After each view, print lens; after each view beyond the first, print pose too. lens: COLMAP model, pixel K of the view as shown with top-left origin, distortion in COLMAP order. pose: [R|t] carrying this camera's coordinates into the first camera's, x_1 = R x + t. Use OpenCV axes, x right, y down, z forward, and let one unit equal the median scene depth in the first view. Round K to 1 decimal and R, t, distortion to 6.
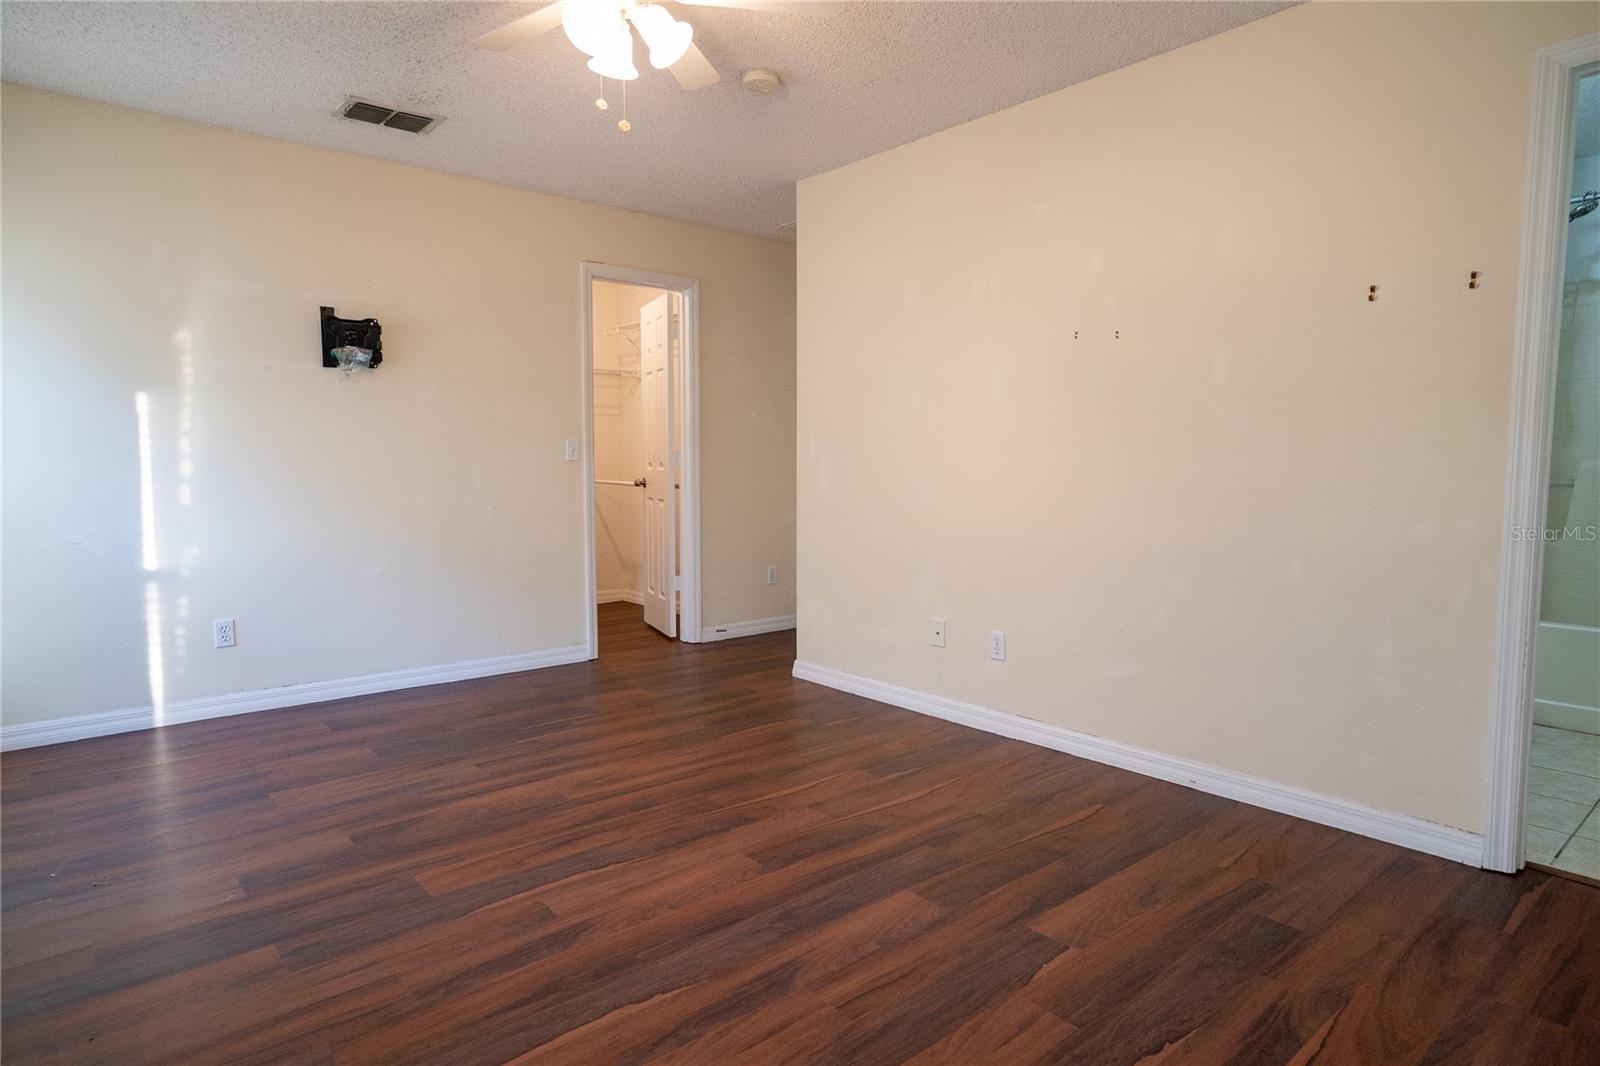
lens RADIAL K [[931.0, 0, 752.5], [0, 931.0, 538.2], [0, 0, 1]] dist [-0.007999, 0.016659]
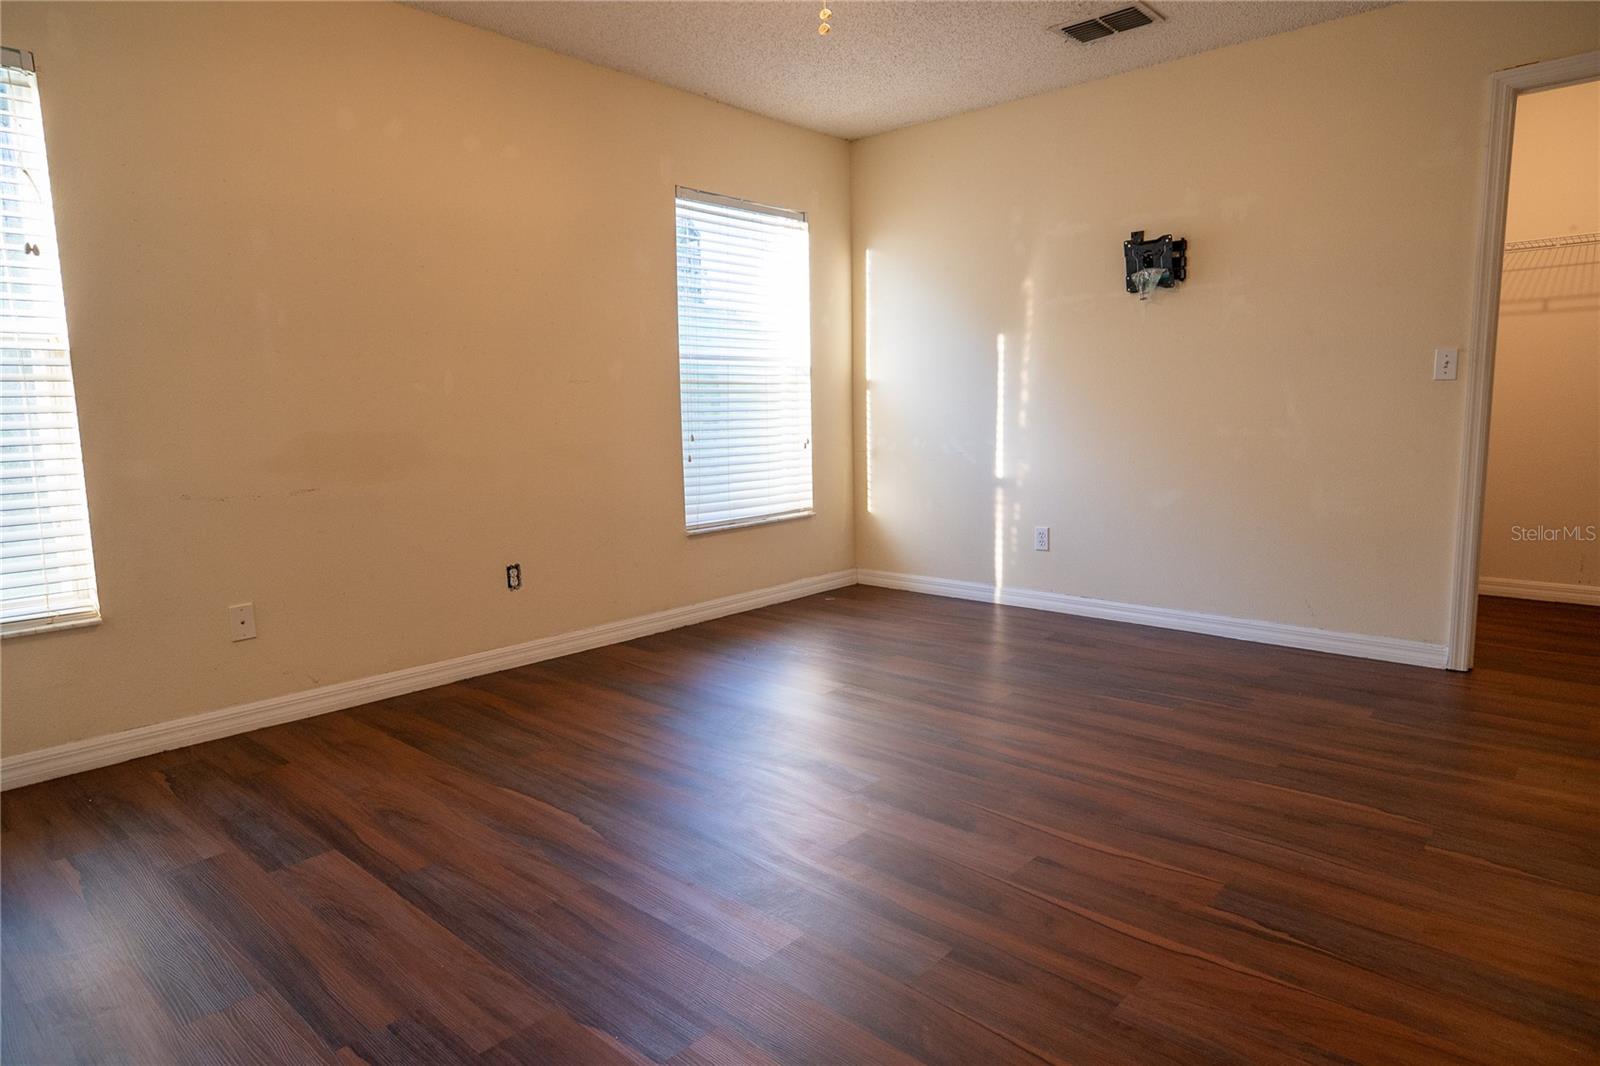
lens RADIAL K [[931.0, 0, 788.3], [0, 931.0, 543.7], [0, 0, 1]] dist [-0.007999, 0.016659]
pose [[0.163831, 0.151001, -0.974863, 0.534727], [-0.064505, 0.987740, 0.142155, -0.037994], [0.984377, 0.039594, 0.171563, 0.503040]]
